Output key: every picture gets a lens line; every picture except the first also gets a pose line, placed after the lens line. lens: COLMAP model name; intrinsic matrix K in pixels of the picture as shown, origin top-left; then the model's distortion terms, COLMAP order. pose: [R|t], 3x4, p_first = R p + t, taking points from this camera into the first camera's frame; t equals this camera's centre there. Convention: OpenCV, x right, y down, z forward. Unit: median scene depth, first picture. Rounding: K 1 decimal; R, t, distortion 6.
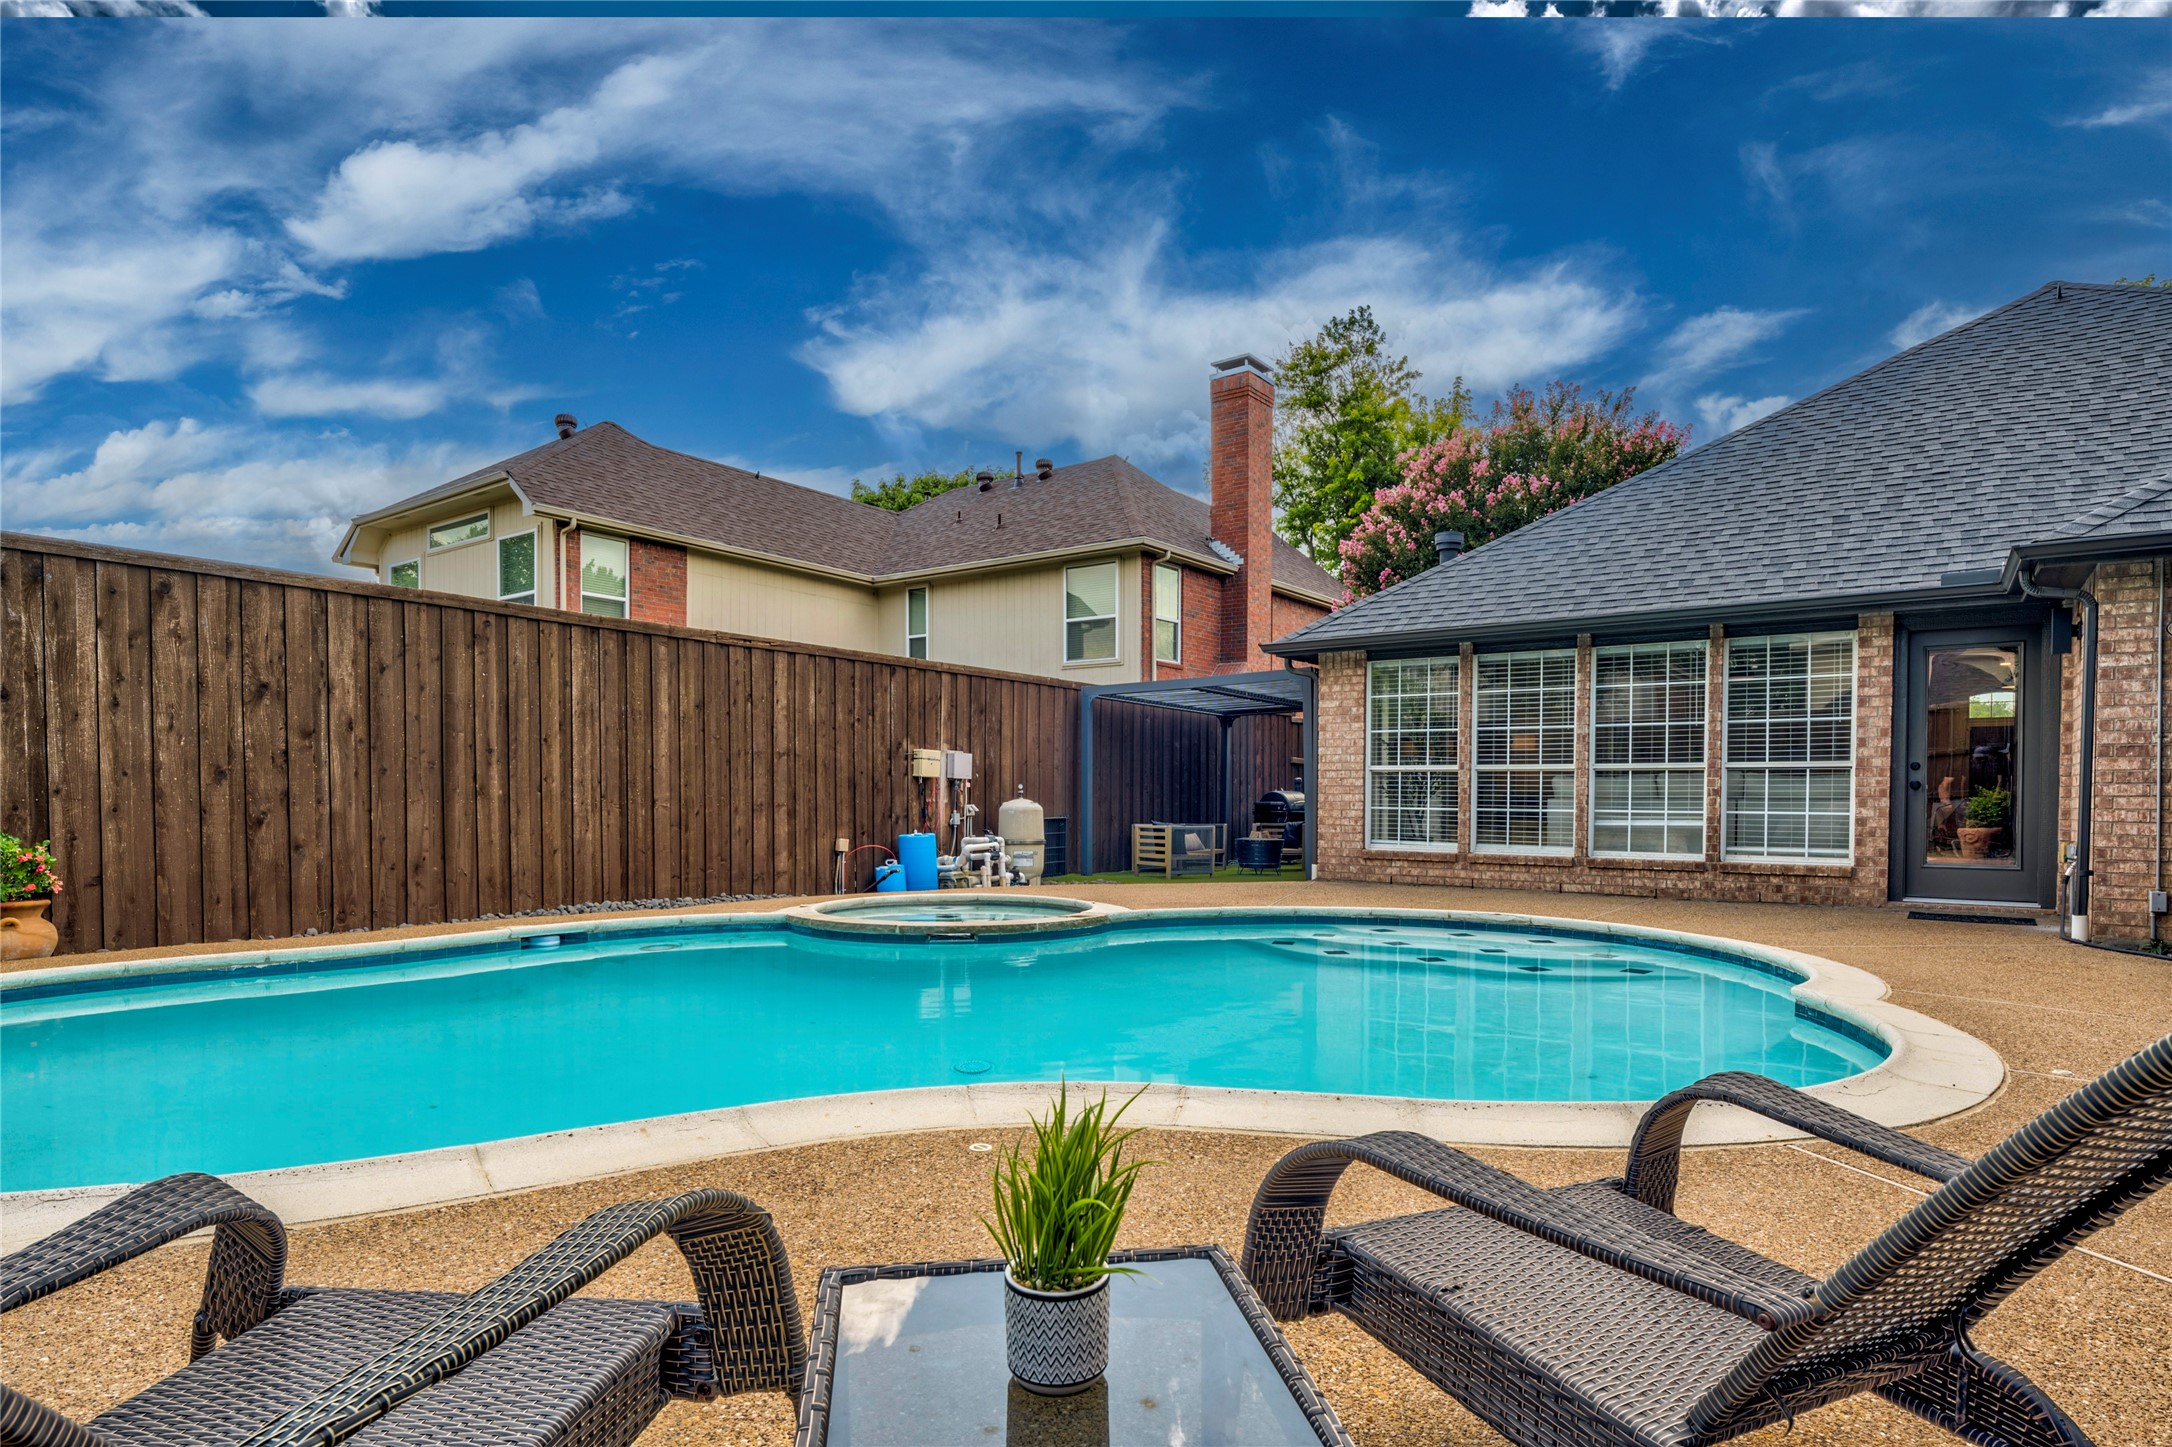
lens RADIAL K [[1178.8, 0, 1061.0], [0, 1178.8, 804.1], [0, 0, 1]] dist [-0.002969, -0.003803]
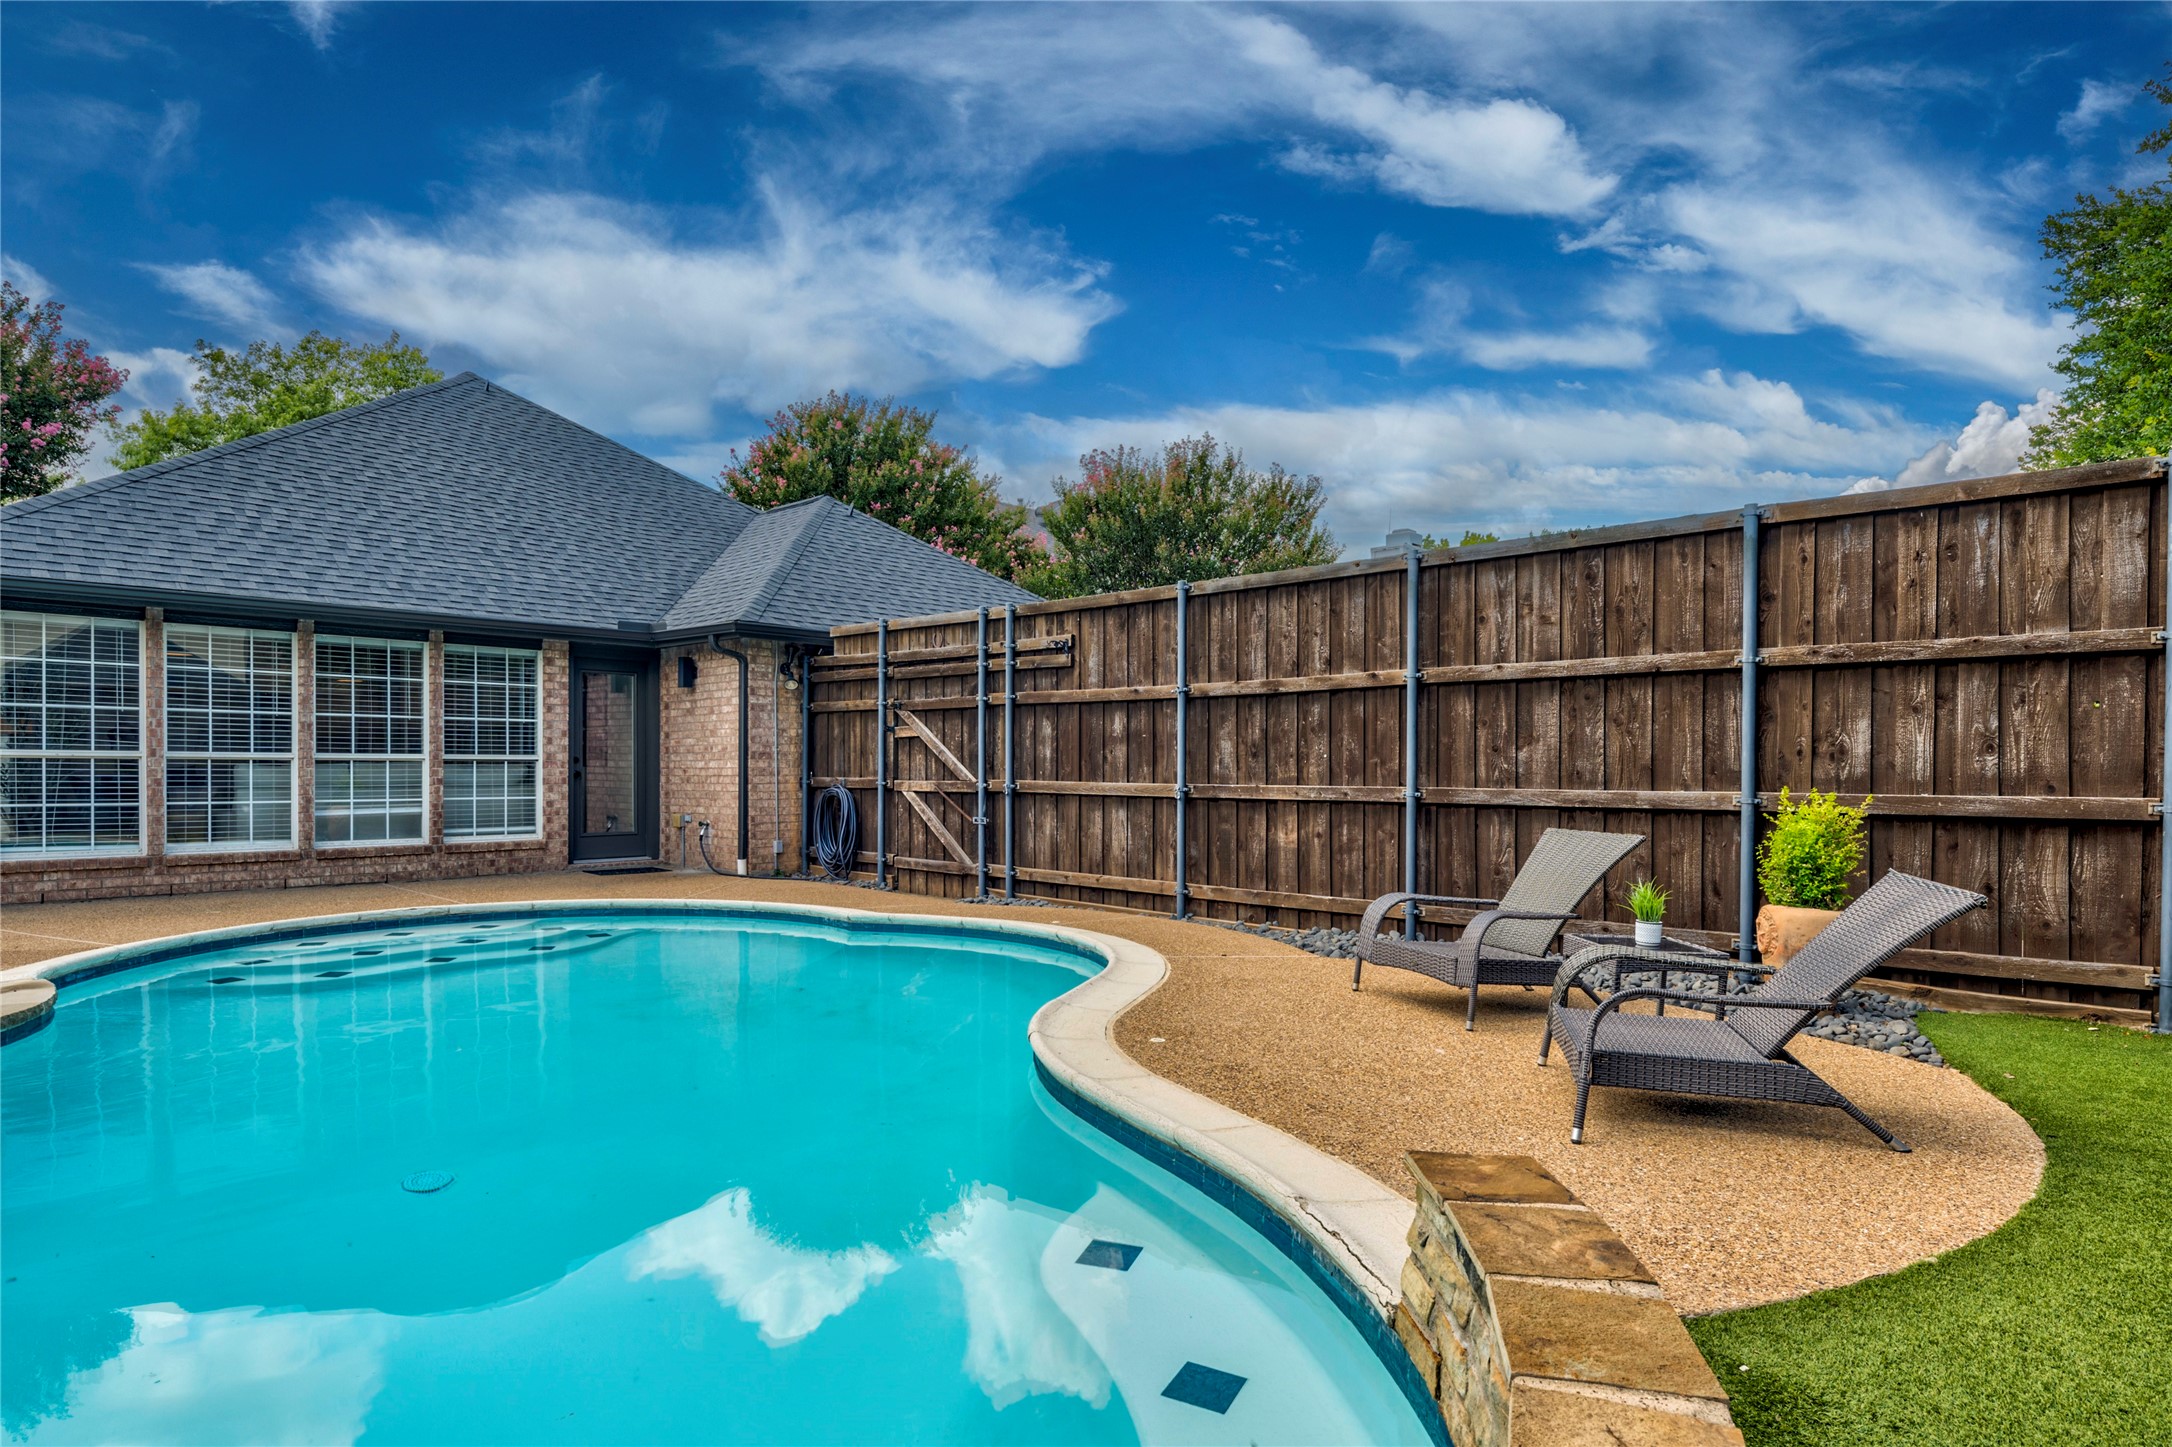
lens RADIAL K [[1178.8, 0, 1085.3], [0, 1178.8, 790.3], [0, 0, 1]] dist [-0.002969, -0.003803]
pose [[0.099030, -0.020932, 0.994864, -0.484104], [0.007752, 0.999765, 0.020263, -0.019311], [-0.995054, 0.005706, 0.099169, 0.283153]]
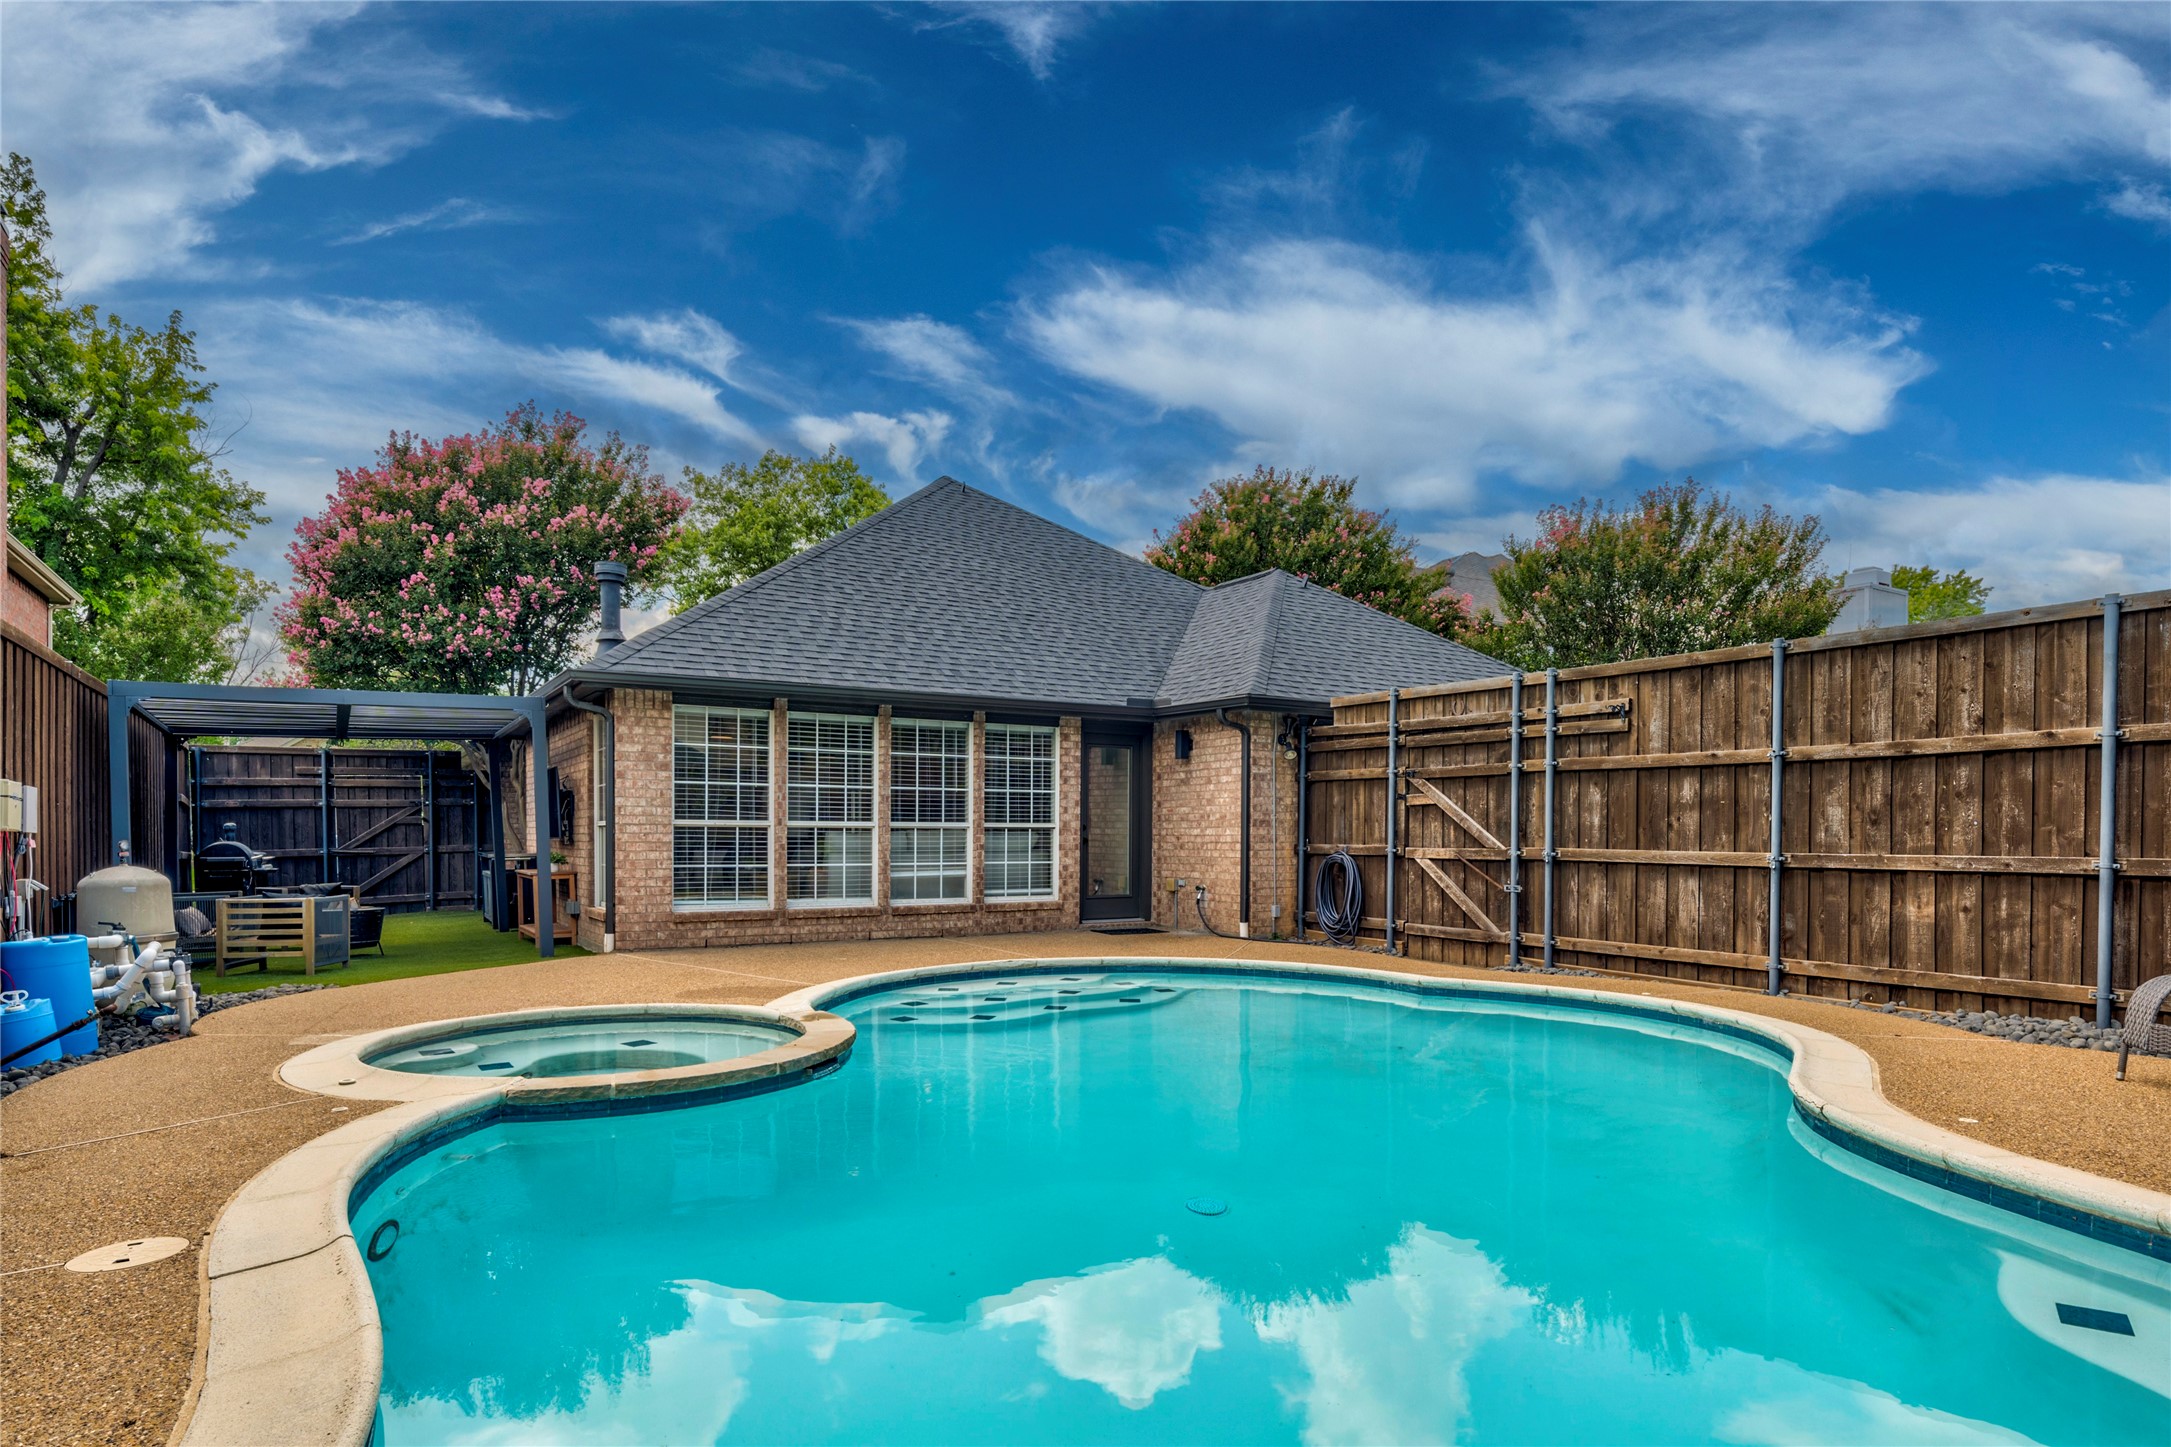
lens RADIAL K [[1178.3, 0, 1077.7], [0, 1178.3, 857.3], [0, 0, 1]] dist [-0.002969, -0.003803]
pose [[0.363220, -0.020686, 0.931474, -0.555044], [0.007582, 0.999786, 0.019247, -0.022164], [-0.931672, 0.000071, 0.363299, 0.454484]]
